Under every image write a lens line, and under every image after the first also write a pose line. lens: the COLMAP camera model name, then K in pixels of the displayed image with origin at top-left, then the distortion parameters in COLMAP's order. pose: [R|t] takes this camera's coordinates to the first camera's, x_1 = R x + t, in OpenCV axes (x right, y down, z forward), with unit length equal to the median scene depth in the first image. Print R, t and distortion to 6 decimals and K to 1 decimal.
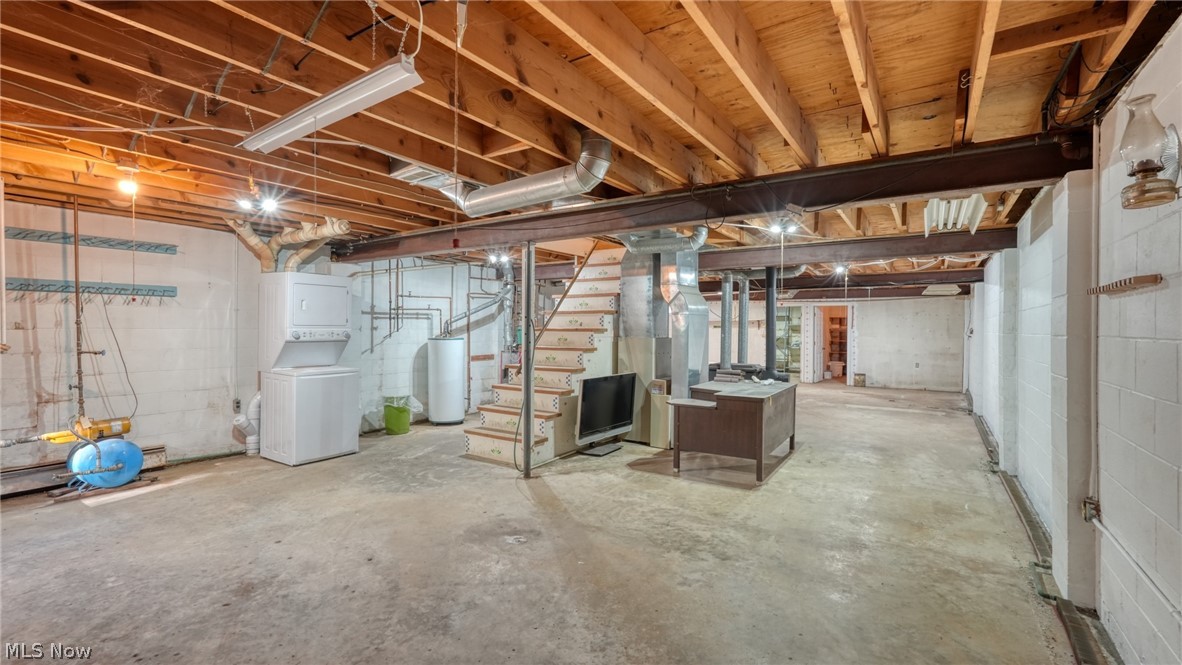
lens RADIAL K [[515.2, 0, 587.0], [0, 515.2, 334.5], [0, 0, 1]] dist [-0.005802, 0.003964]
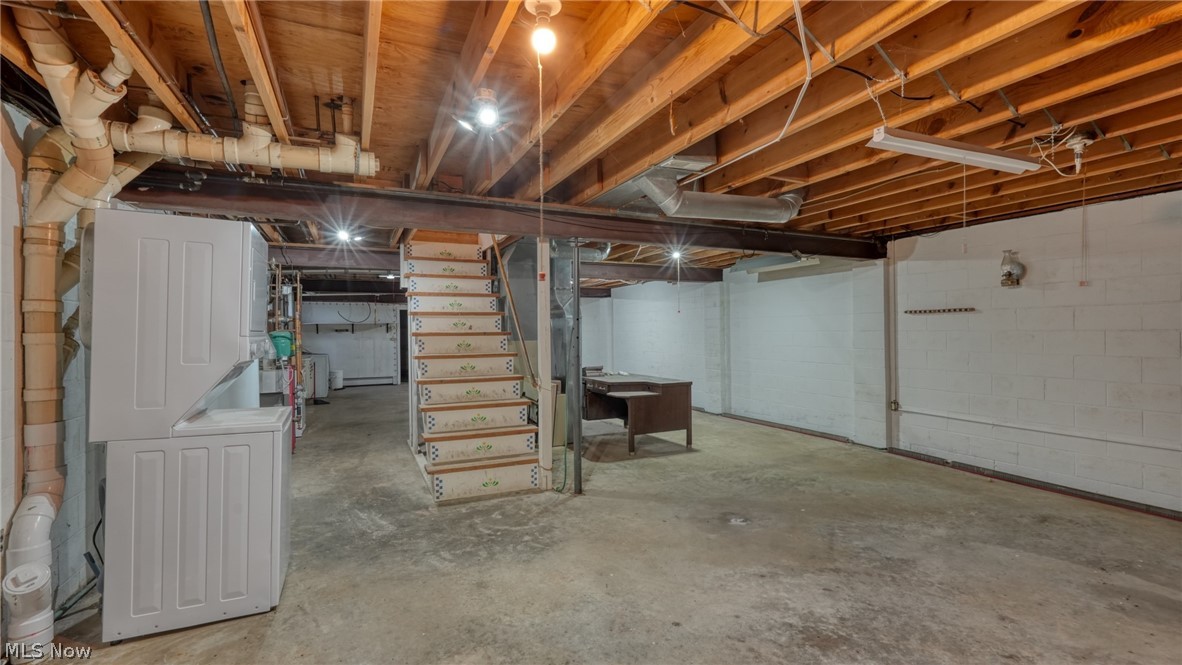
lens RADIAL K [[515.2, 0, 590.7], [0, 515.2, 323.7], [0, 0, 1]] dist [-0.005802, 0.003964]
pose [[0.510651, 0.006081, 0.859767, -0.909903], [0.016845, 0.999712, -0.017076, -0.010682], [-0.859623, 0.023202, 0.510401, 0.505539]]
